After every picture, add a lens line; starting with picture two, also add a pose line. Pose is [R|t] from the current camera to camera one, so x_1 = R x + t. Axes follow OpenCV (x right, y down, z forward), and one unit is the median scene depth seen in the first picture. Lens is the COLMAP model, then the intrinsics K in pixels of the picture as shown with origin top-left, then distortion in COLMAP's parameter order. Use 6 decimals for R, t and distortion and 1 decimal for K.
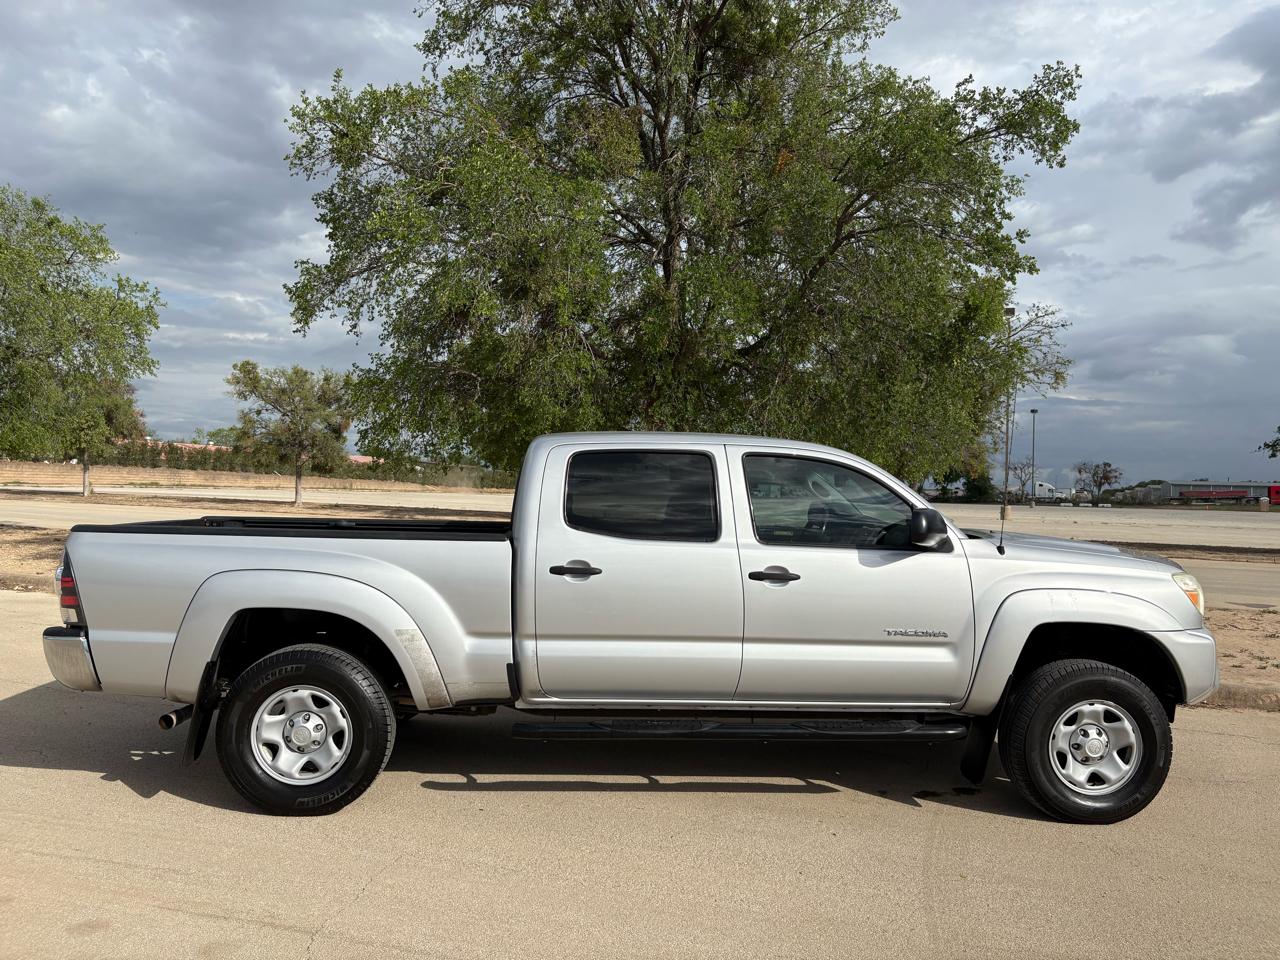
lens RADIAL K [[963.3, 0, 648.7], [0, 963.3, 477.3], [0, 0, 1]] dist [0.047619, -0.059067]
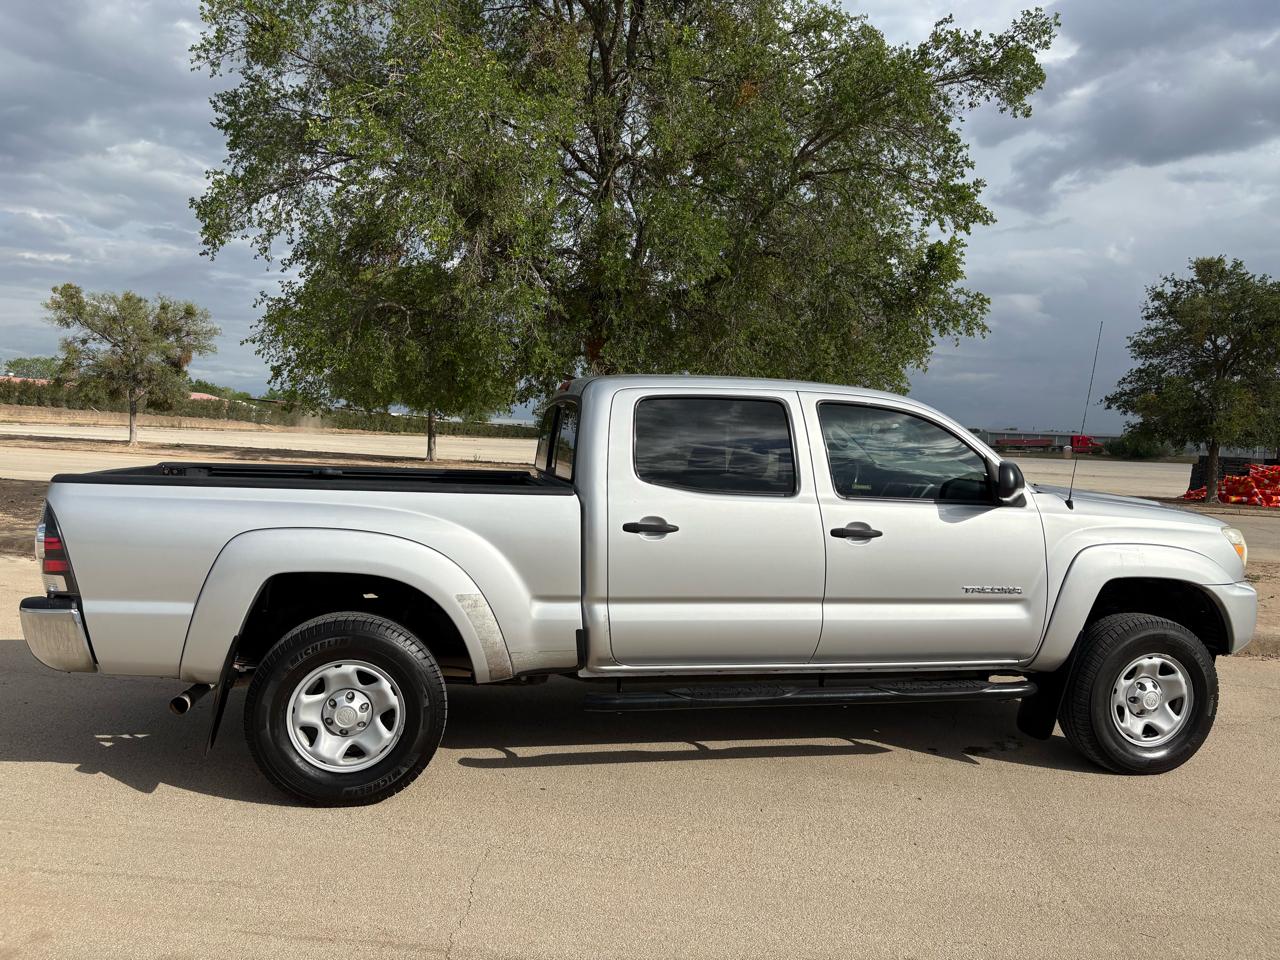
lens RADIAL K [[963.3, 0, 648.7], [0, 963.3, 477.3], [0, 0, 1]] dist [0.047619, -0.059067]
pose [[0.987392, 0.004982, 0.158215, -0.215933], [-0.014267, 0.998238, 0.057603, -0.003122], [-0.157650, -0.059133, 0.985723, 0.102640]]
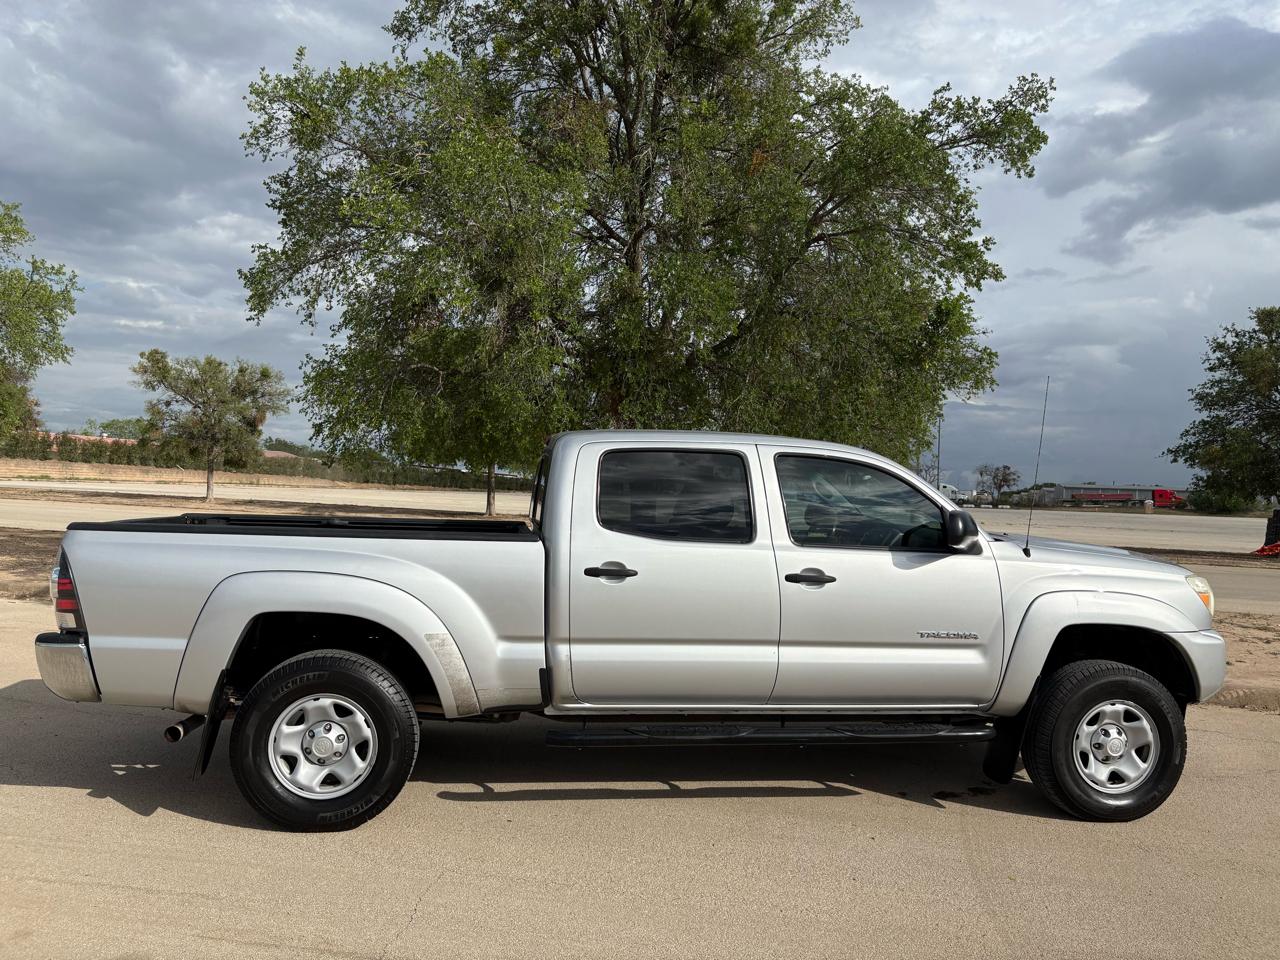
lens RADIAL K [[963.3, 0, 648.7], [0, 963.3, 477.3], [0, 0, 1]] dist [0.047619, -0.059067]
pose [[0.995934, 0.009913, 0.089535, -0.122252], [-0.010050, 0.999949, 0.001078, -0.000397], [-0.089520, -0.001973, 0.995983, 0.029772]]
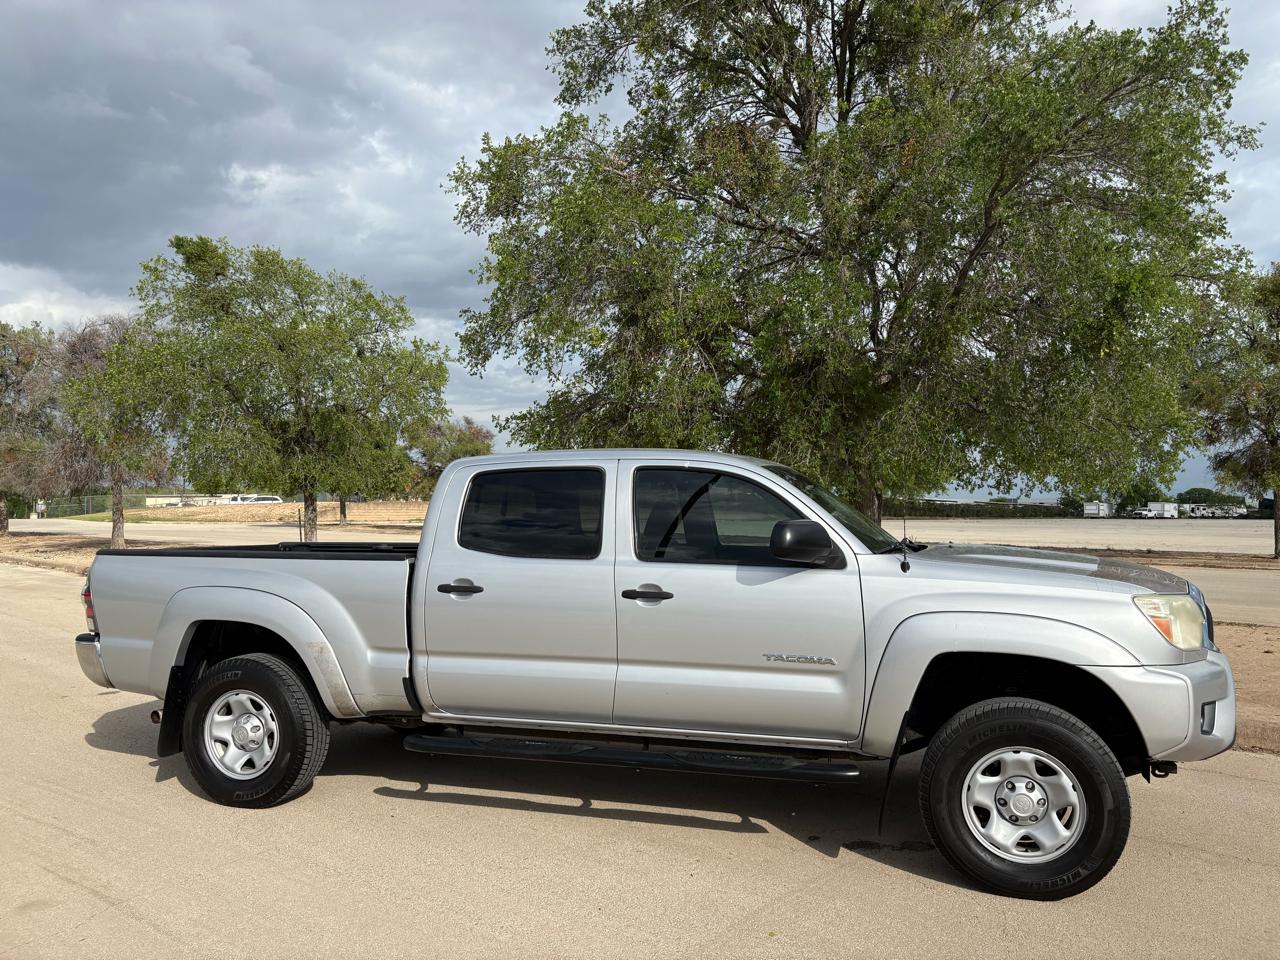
lens RADIAL K [[963.3, 0, 648.7], [0, 963.3, 477.3], [0, 0, 1]] dist [0.047619, -0.059067]
pose [[0.933712, -0.037579, -0.356047, 0.467005], [0.027473, 0.999064, -0.033399, 0.017882], [0.356969, 0.021404, 0.933871, 0.106811]]
